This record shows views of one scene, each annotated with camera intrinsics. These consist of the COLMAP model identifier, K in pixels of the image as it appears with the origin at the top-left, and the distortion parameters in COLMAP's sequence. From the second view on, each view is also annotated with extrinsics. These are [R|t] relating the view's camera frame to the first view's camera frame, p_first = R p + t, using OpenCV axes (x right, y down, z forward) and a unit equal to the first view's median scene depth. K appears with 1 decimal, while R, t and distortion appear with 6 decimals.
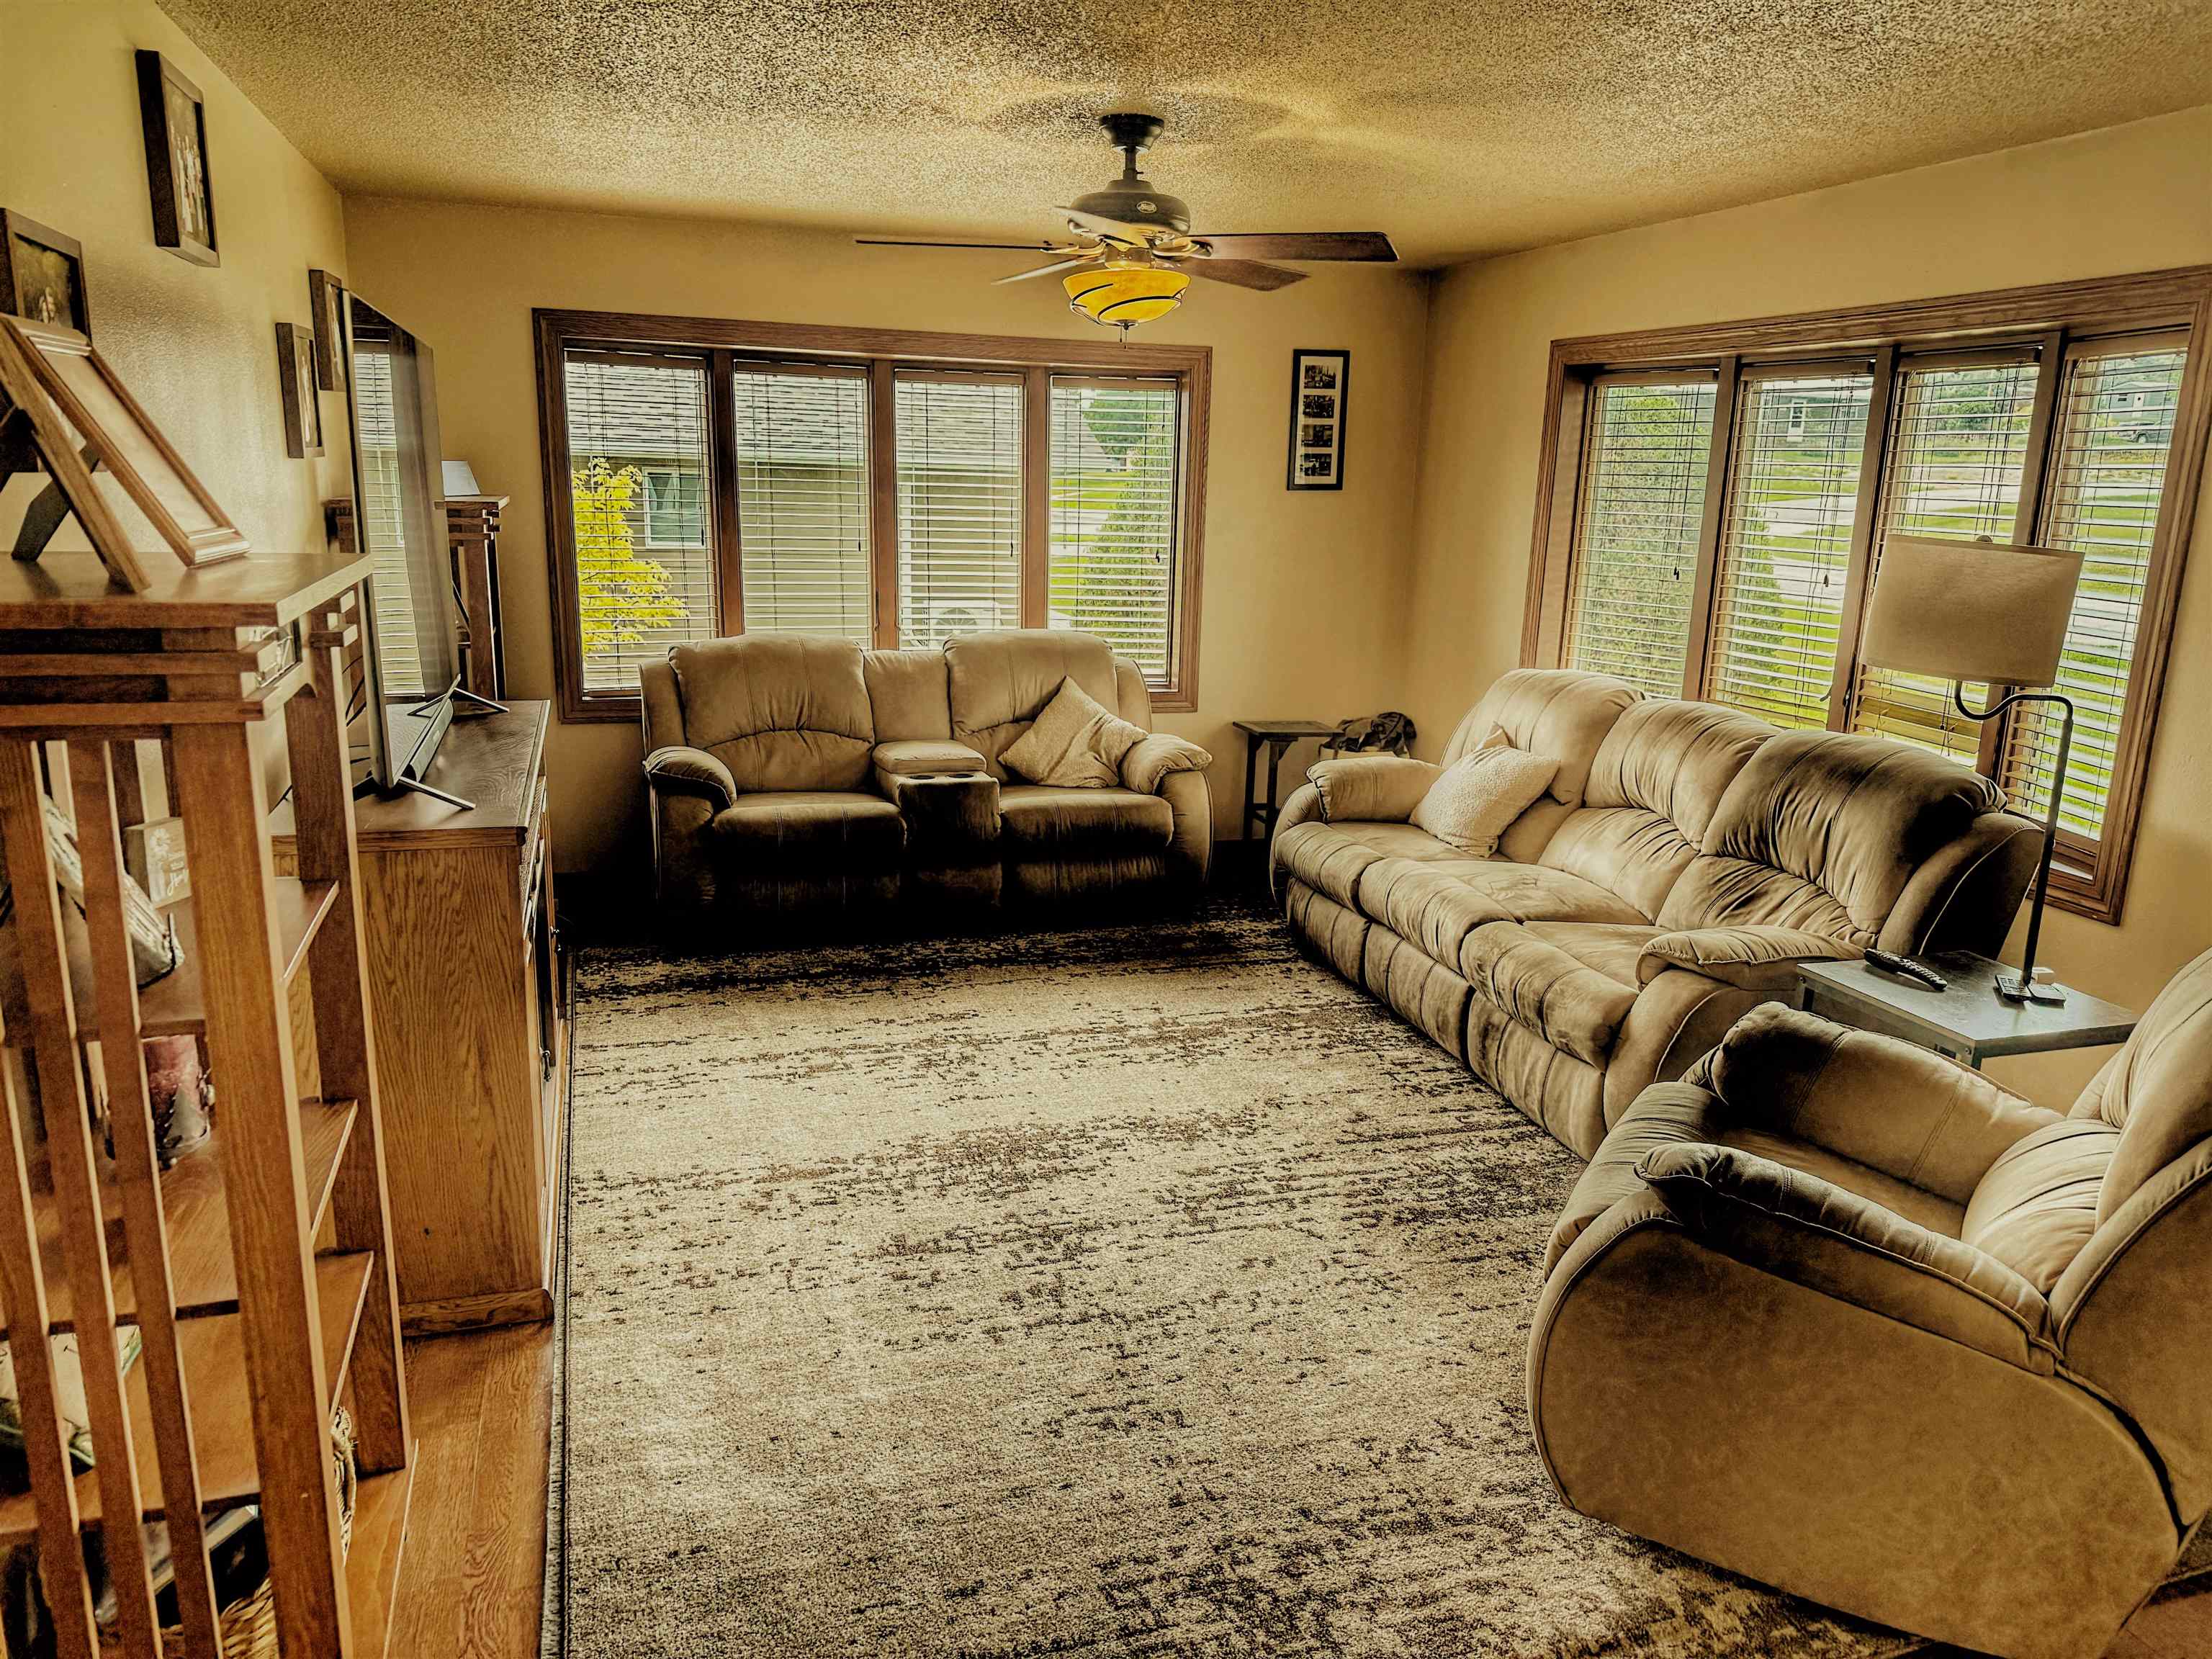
lens RADIAL K [[1561.6, 0, 1106.0], [0, 1561.6, 829.5], [0, 0, 1]] dist [-0.001304, -0.000609]
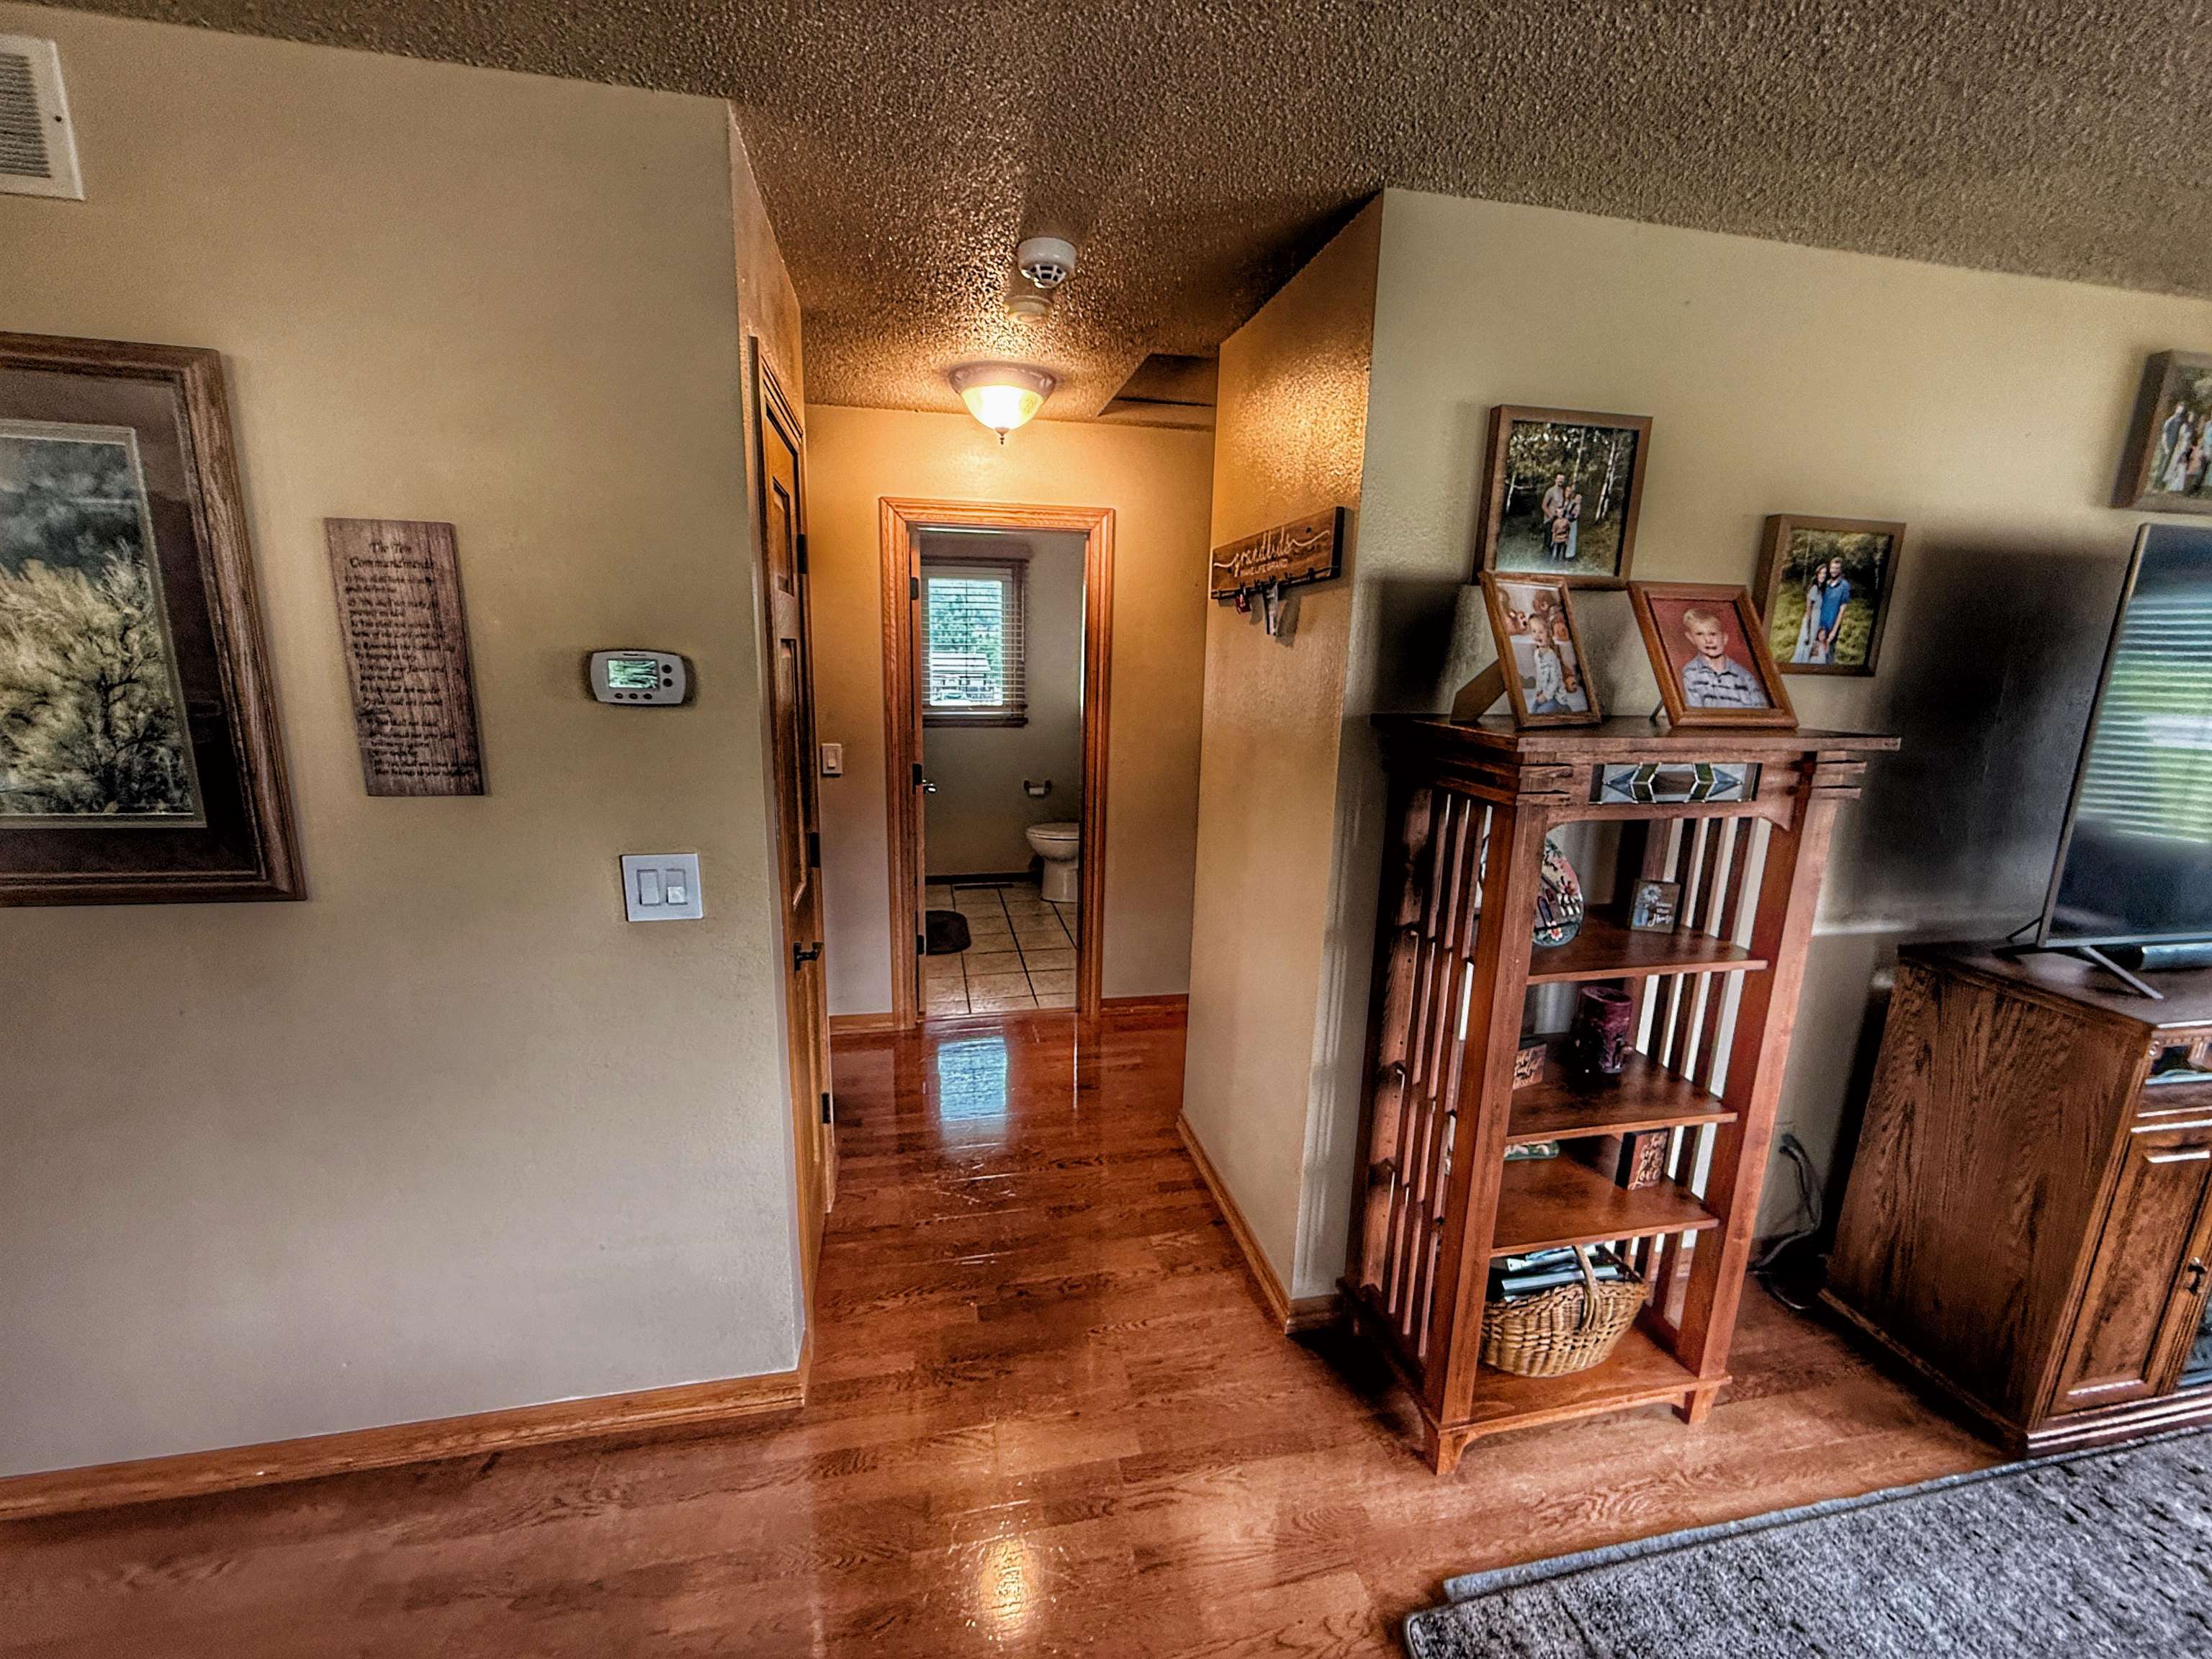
lens RADIAL K [[883.6, 0, 1106.0], [0, 883.6, 829.5], [0, 0, 1]] dist [-0.001451, -0.000368]
pose [[-0.111377, 0.175765, -0.978111, 0.295685], [-0.251362, 0.947248, 0.198841, -0.078366], [0.961464, 0.268006, -0.061321, 0.408980]]
